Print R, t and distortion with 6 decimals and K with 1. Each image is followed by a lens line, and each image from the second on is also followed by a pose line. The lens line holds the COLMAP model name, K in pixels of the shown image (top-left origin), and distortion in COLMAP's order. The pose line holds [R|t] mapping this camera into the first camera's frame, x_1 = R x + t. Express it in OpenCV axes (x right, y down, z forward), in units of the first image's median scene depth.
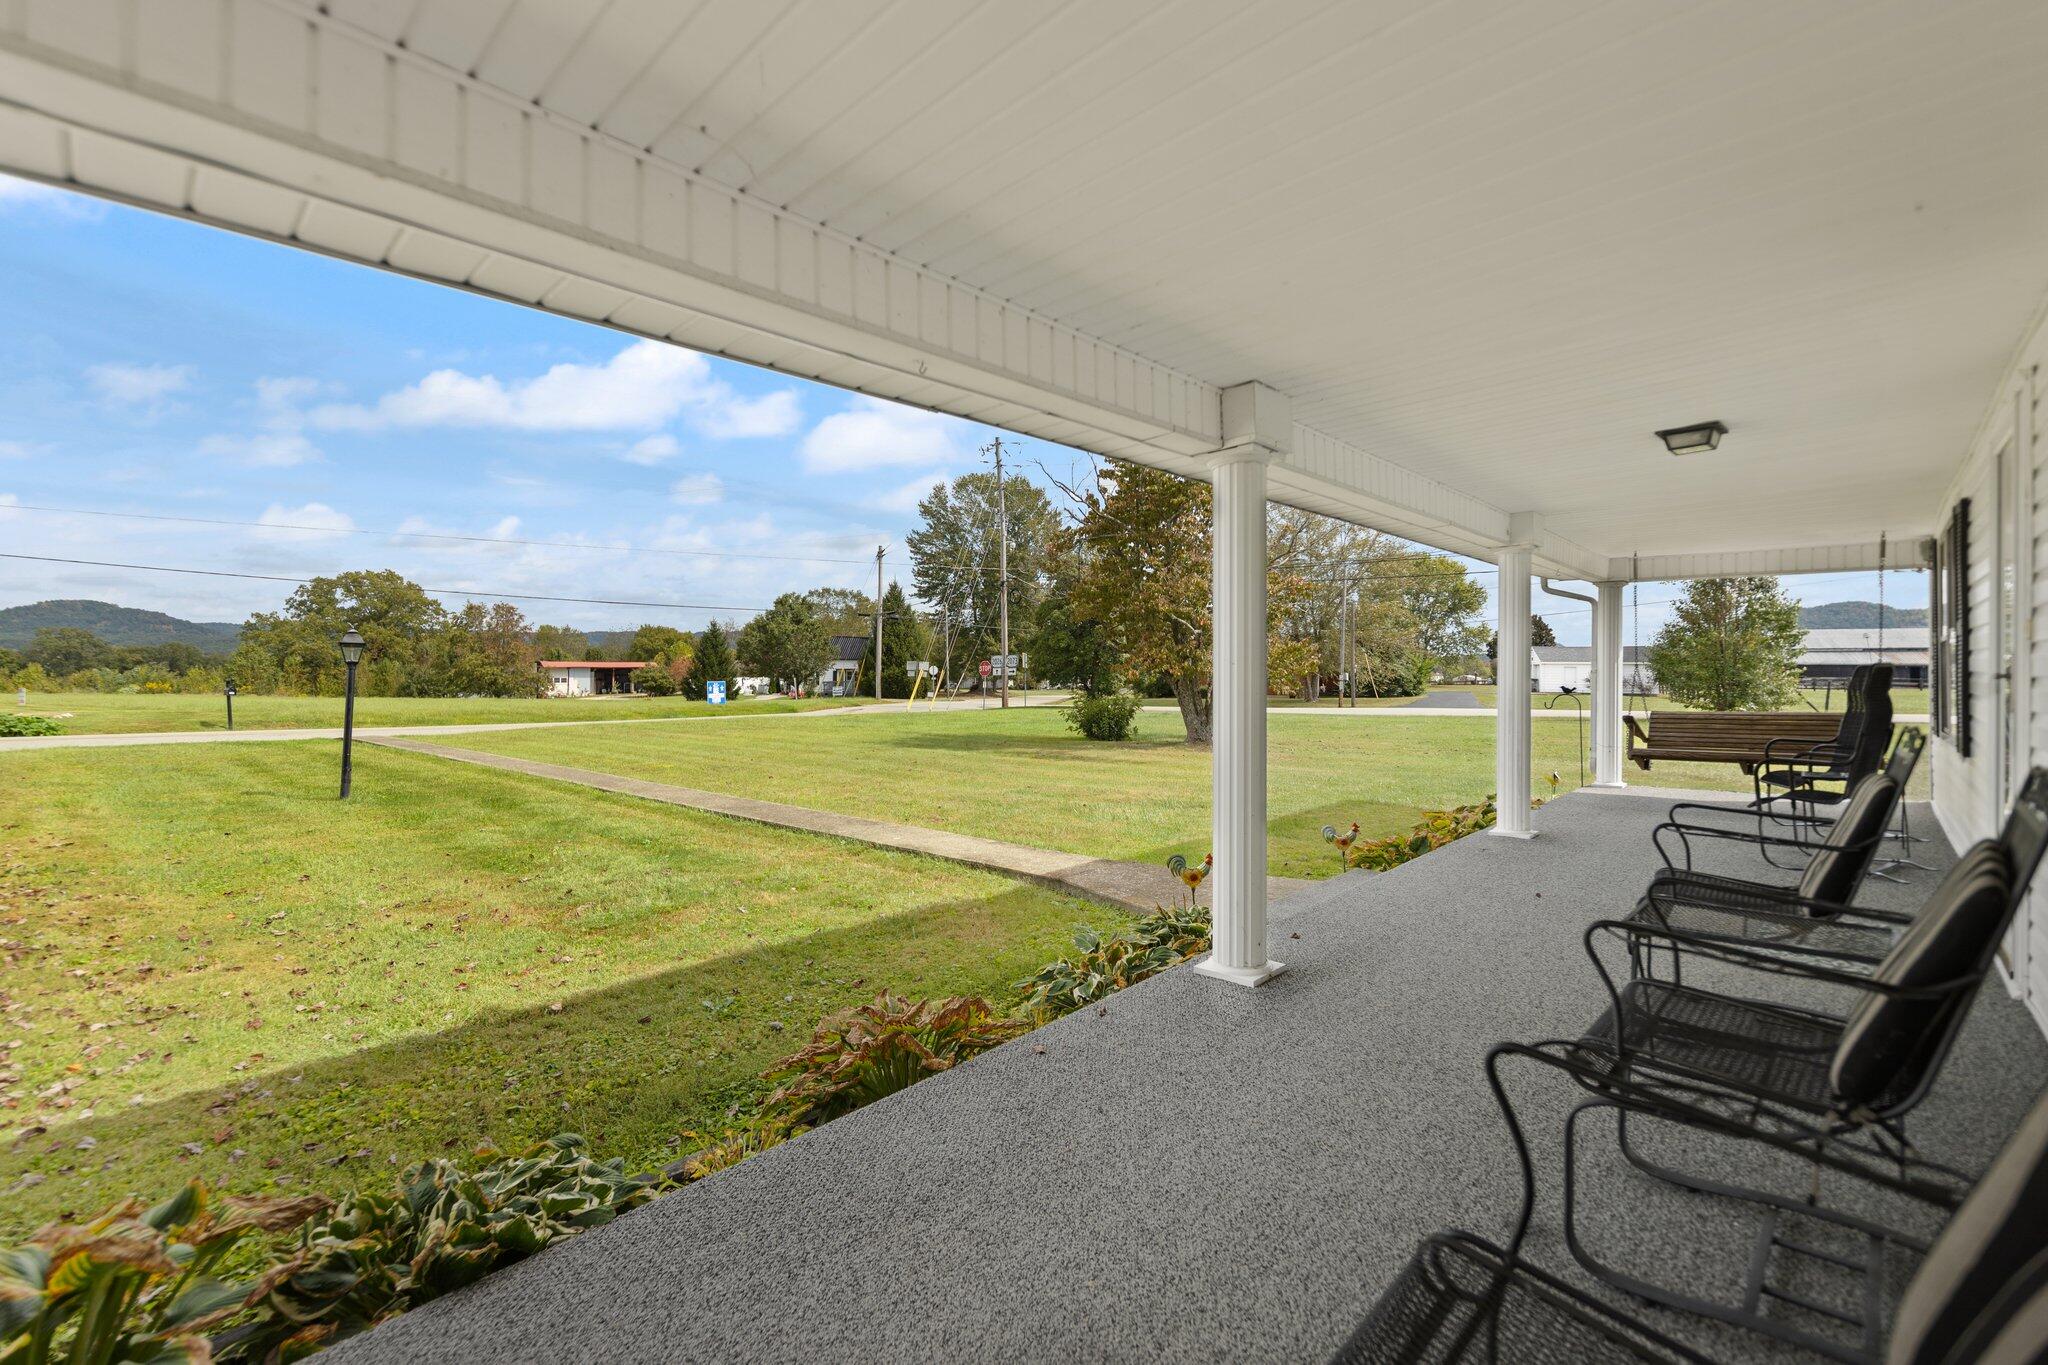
lens RADIAL K [[884.8, 0, 1014.4], [0, 884.8, 668.1], [0, 0, 1]] dist [-0.000467, 0.000453]
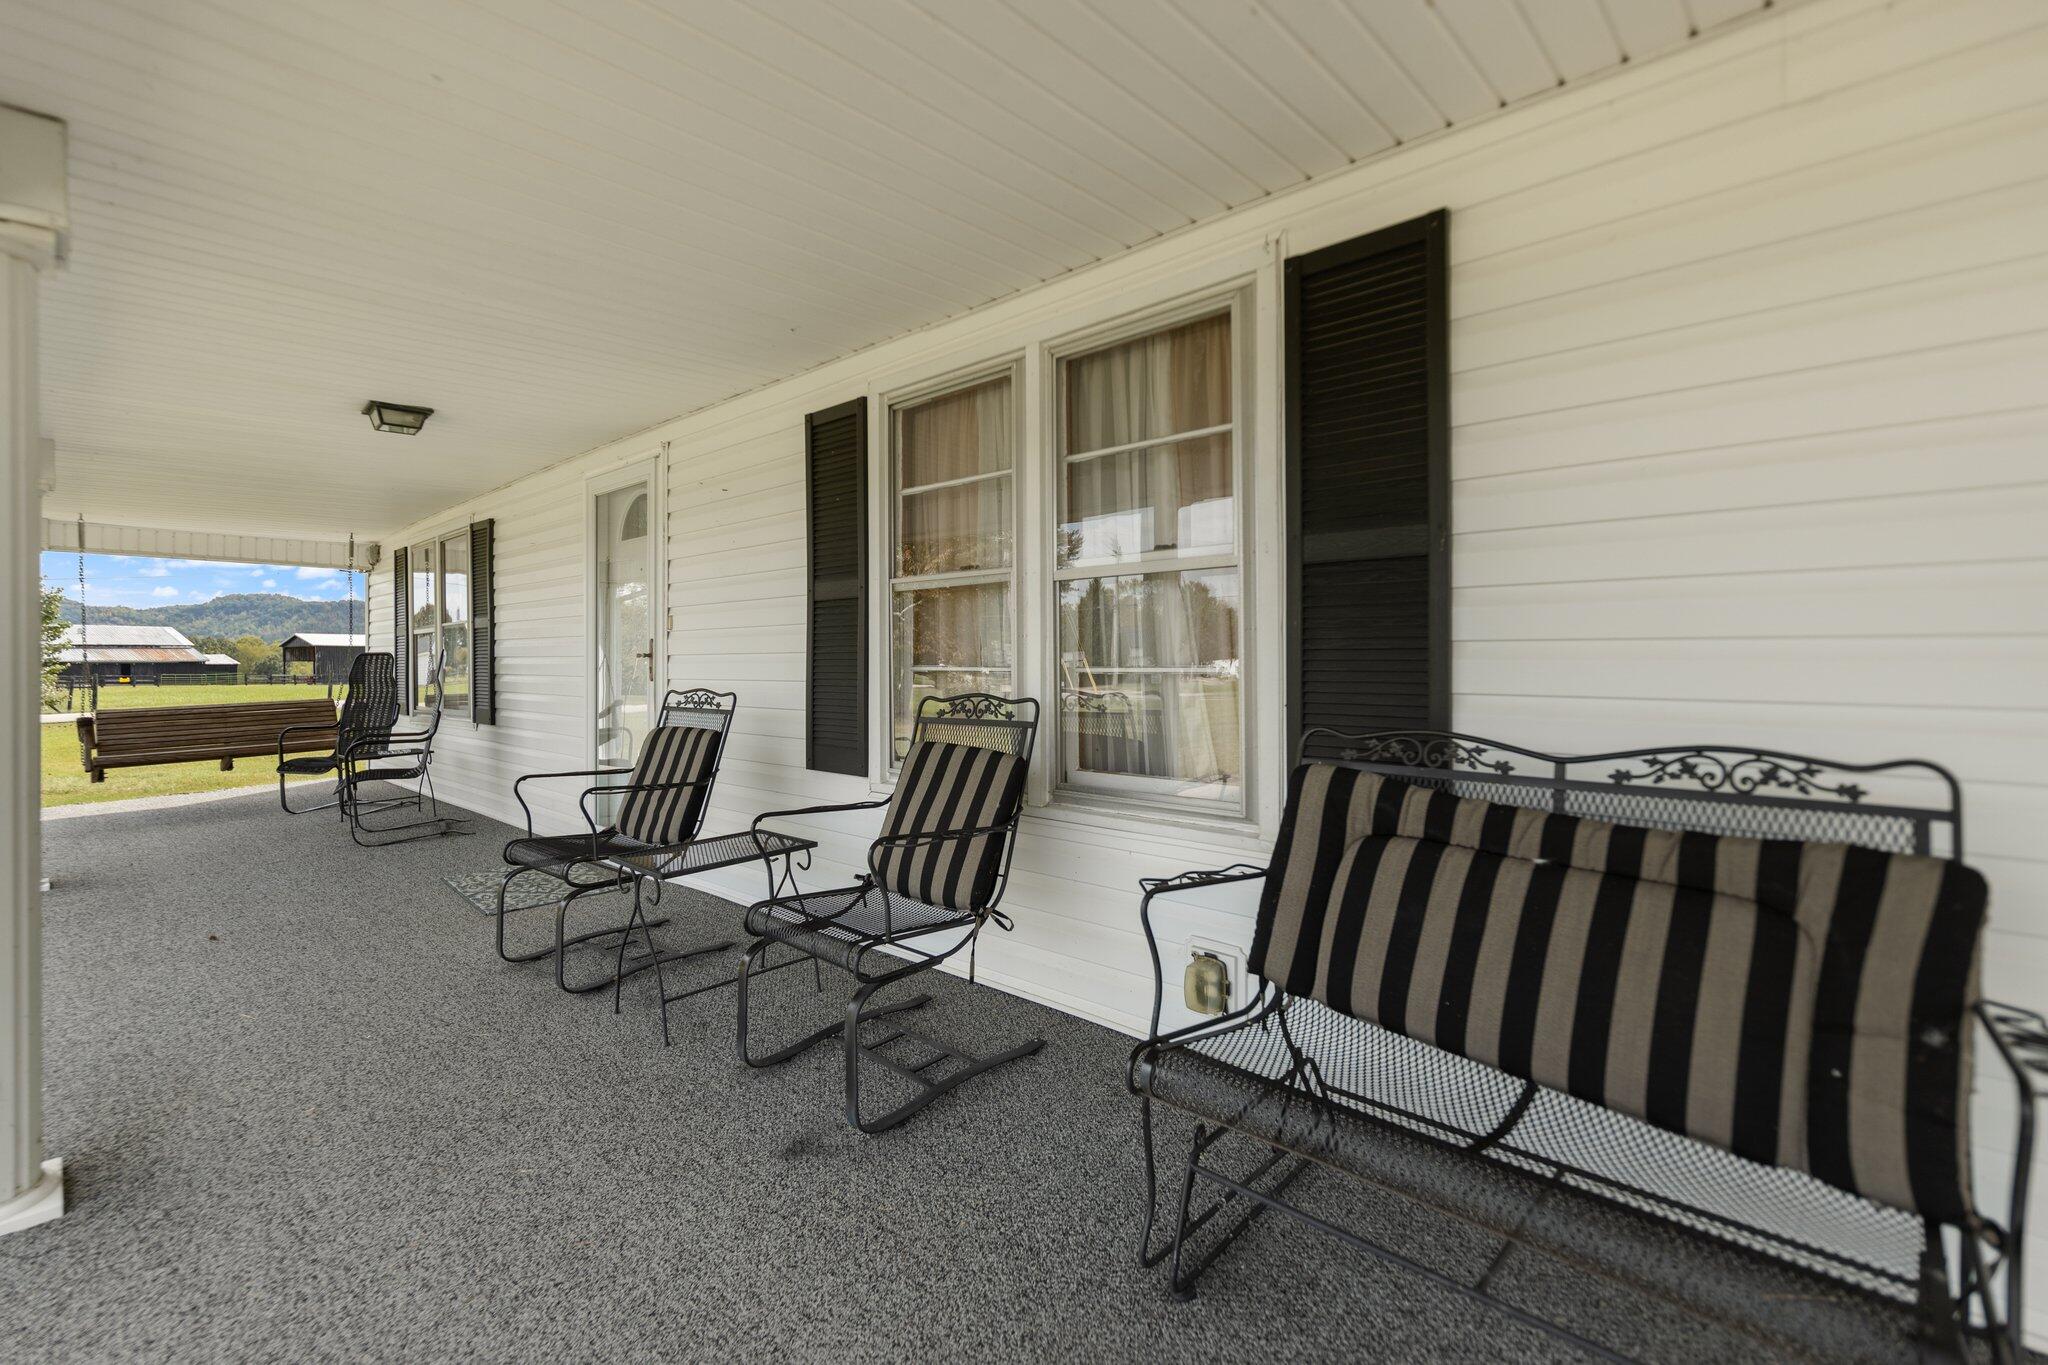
lens RADIAL K [[884.8, 0, 1014.4], [0, 884.8, 668.1], [0, 0, 1]] dist [-0.000467, 0.000453]
pose [[0.003915, -0.013171, 0.999906, -0.240709], [0.008615, 0.999877, 0.013136, 0.013008], [-0.999955, 0.008563, 0.004028, 0.342980]]
